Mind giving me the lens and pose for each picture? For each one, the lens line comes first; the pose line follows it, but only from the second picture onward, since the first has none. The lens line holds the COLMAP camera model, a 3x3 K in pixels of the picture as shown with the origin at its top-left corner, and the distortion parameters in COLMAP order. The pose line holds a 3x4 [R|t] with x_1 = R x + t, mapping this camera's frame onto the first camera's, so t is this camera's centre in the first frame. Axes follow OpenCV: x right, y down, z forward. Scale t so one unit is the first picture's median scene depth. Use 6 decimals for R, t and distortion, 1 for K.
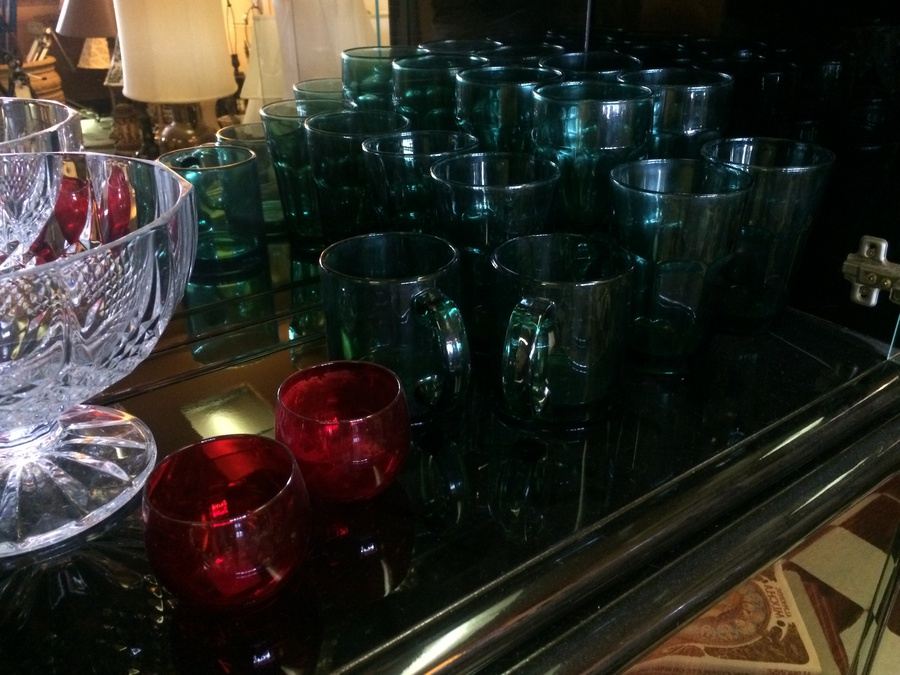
lens RADIAL K [[762.0, 0, 450.6], [0, 762.0, 334.7], [0, 0, 1]] dist [0.064462, -0.098869]
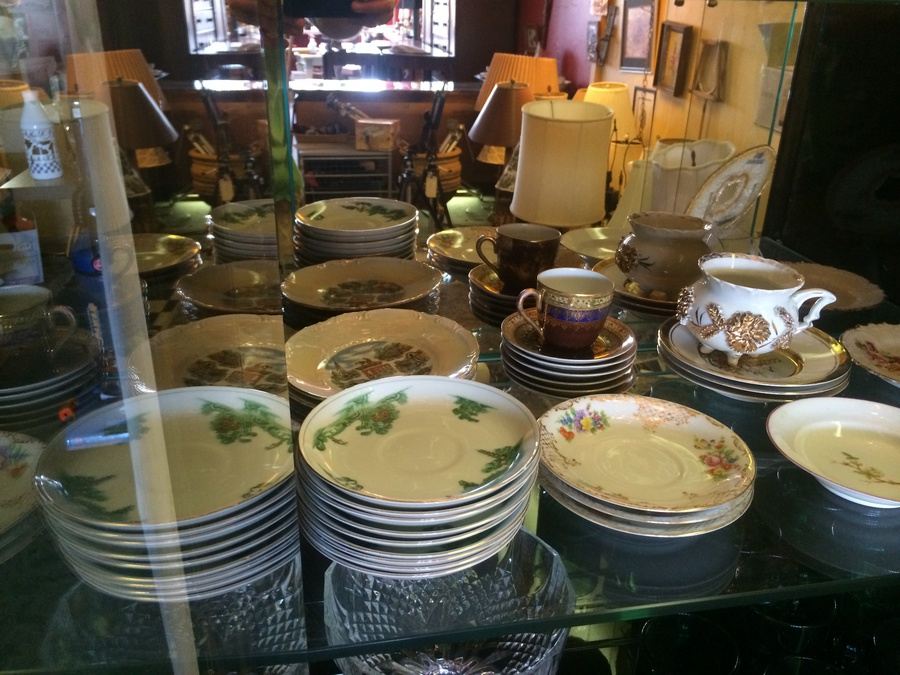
lens RADIAL K [[762.0, 0, 450.5], [0, 762.0, 336.1], [0, 0, 1]] dist [0.064462, -0.098869]
pose [[0.895845, 0.206704, -0.393364, -0.021531], [-0.226763, 0.973939, -0.004648, -0.471791], [0.382151, 0.093364, 0.919371, -0.472323]]
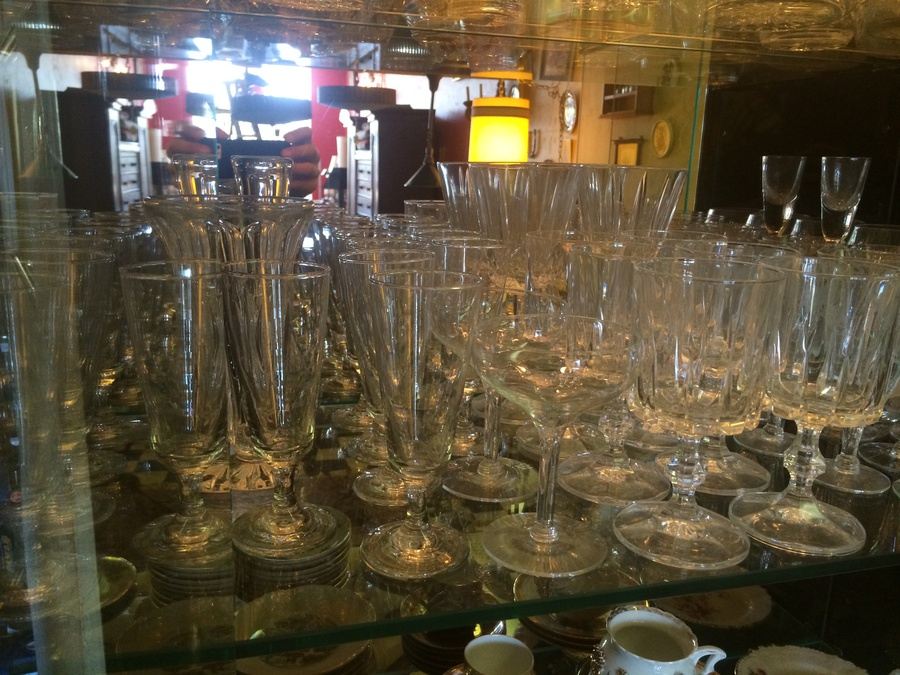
lens RADIAL K [[762.0, 0, 454.9], [0, 762.0, 342.2], [0, 0, 1]] dist [0.064462, -0.098869]
pose [[0.936735, 0.117867, -0.329598, -0.031562], [-0.192763, 0.959665, -0.204658, -0.791646], [0.292182, 0.255245, 0.921672, -0.658914]]
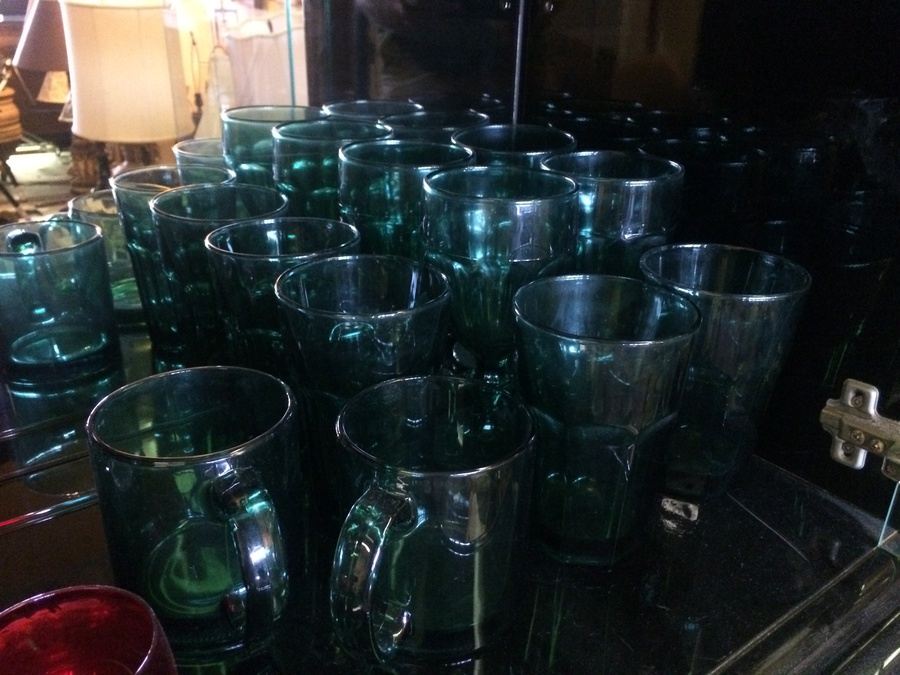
lens RADIAL K [[762.0, 0, 449.5], [0, 762.0, 334.6], [0, 0, 1]] dist [0.064462, -0.098869]
pose [[0.999209, 0.029008, 0.027186, 0.111778], [-0.027565, 0.998266, -0.052015, -0.118002], [-0.028648, 0.051224, 0.998276, 0.231178]]
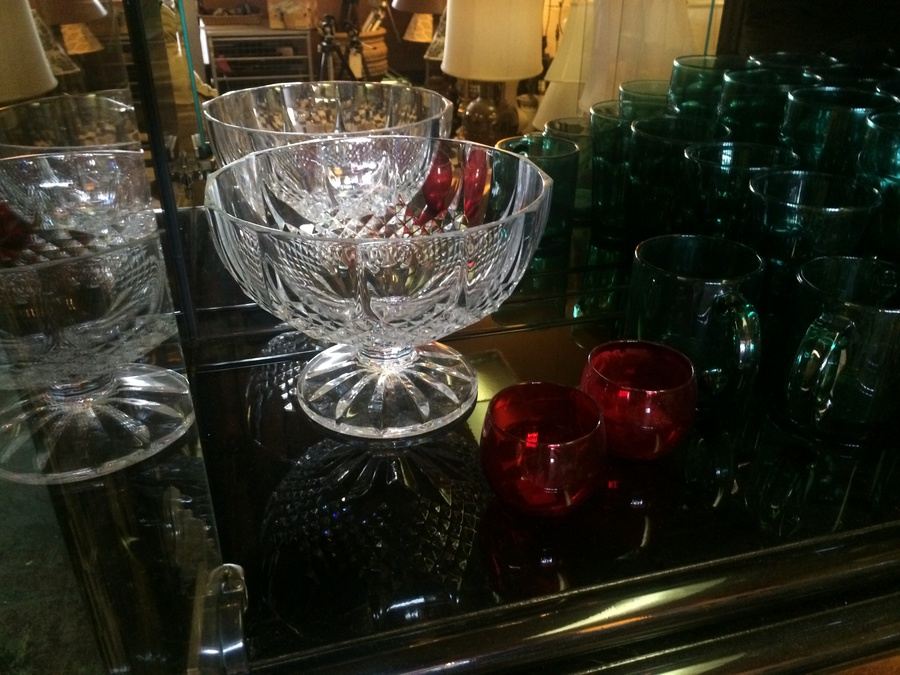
lens RADIAL K [[762.0, 0, 453.4], [0, 762.0, 336.7], [0, 0, 1]] dist [0.064462, -0.098869]
pose [[0.935697, 0.178973, -0.304040, -0.044398], [-0.171264, 0.983848, 0.052071, 0.012589], [0.308448, 0.003349, 0.951235, -0.149700]]
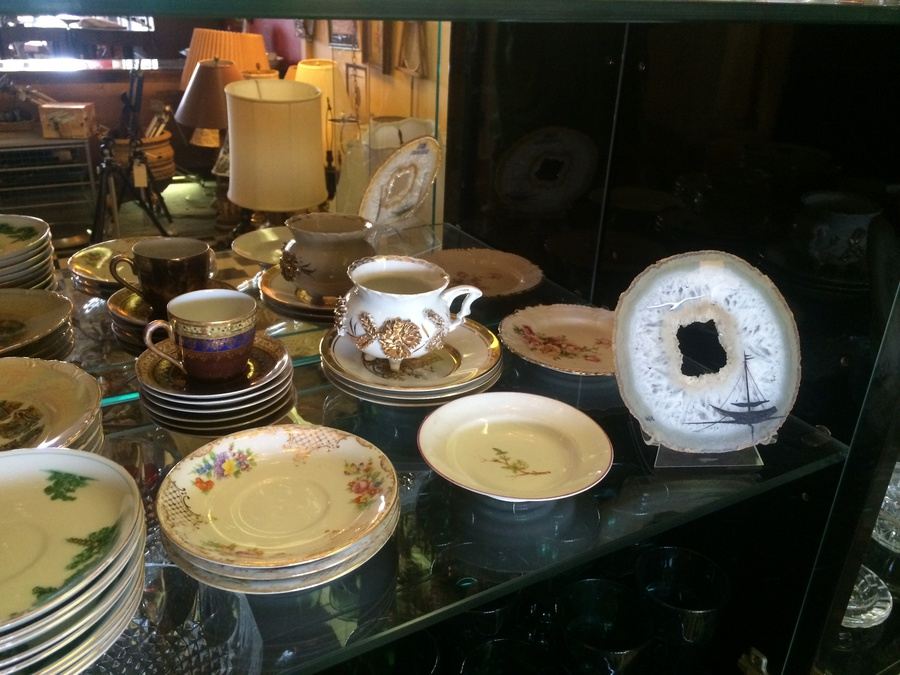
lens RADIAL K [[762.0, 0, 450.0], [0, 762.0, 336.1], [0, 0, 1]] dist [0.064462, -0.098869]
pose [[0.990953, 0.098812, -0.090819, 0.085983], [-0.101582, 0.994477, -0.026386, -0.555157], [0.087710, 0.035373, 0.995518, -0.371668]]
